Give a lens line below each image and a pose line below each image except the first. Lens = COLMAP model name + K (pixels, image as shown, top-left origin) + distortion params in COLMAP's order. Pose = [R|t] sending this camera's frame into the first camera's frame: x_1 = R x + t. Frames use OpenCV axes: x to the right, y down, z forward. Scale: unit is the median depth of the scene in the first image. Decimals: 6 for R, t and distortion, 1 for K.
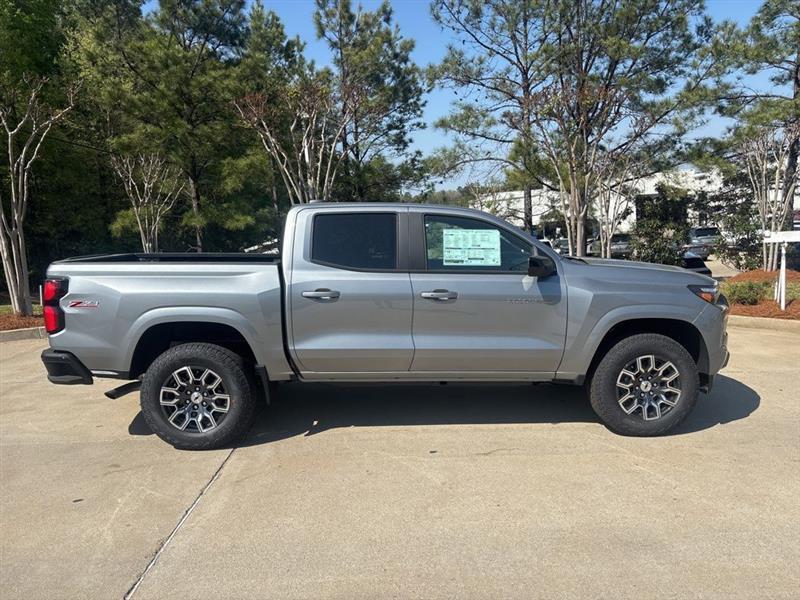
lens RADIAL K [[598.0, 0, 400.0], [0, 598.0, 300.0], [0, 0, 1]] dist [0.054745, -0.068052]
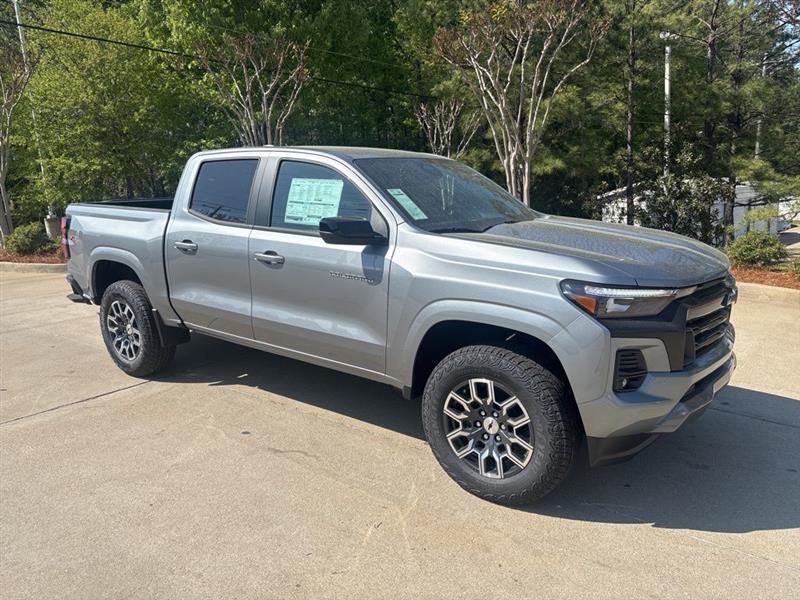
lens RADIAL K [[598.0, 0, 400.0], [0, 598.0, 300.0], [0, 0, 1]] dist [0.054745, -0.068052]
pose [[0.773905, 0.135315, -0.618677, 0.727988], [-0.074085, 0.989543, 0.123755, -0.066247], [0.628953, -0.049940, 0.775837, 0.445661]]
